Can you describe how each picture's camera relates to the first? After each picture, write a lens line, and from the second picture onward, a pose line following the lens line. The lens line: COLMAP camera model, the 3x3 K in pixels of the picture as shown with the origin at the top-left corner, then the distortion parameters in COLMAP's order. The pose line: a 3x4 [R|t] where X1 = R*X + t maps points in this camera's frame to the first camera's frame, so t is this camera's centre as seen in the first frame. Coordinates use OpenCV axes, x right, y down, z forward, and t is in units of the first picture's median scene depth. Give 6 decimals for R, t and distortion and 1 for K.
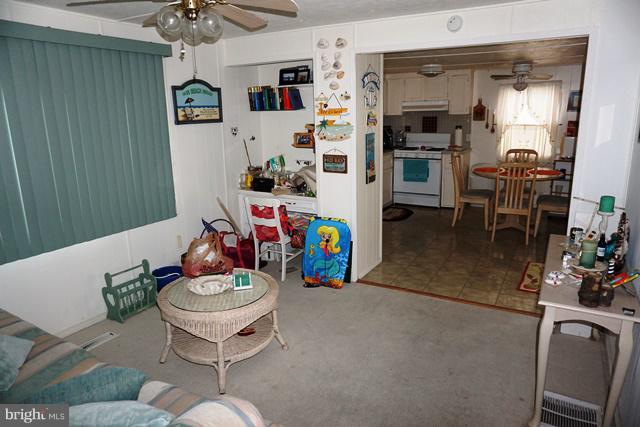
lens RADIAL K [[431.9, 0, 321.8], [0, 431.9, 212.9], [0, 0, 1]] dist [-0.006040, 0.002721]
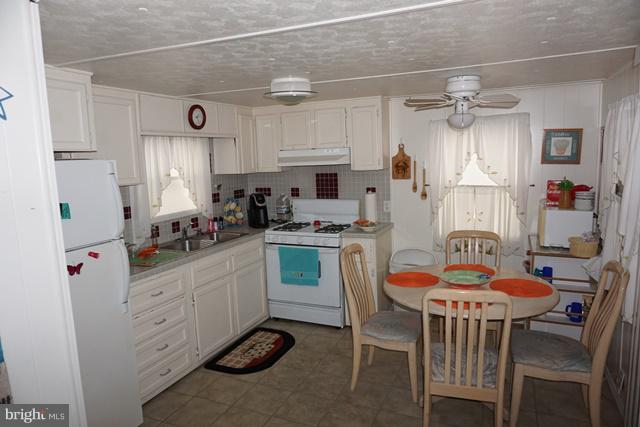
lens RADIAL K [[431.9, 0, 318.8], [0, 431.9, 215.0], [0, 0, 1]] dist [-0.006040, 0.002721]
pose [[0.995469, -0.024755, 0.091806, 0.190226], [0.033969, 0.994388, -0.100195, -0.106183], [-0.088810, 0.102860, 0.990723, 0.408603]]
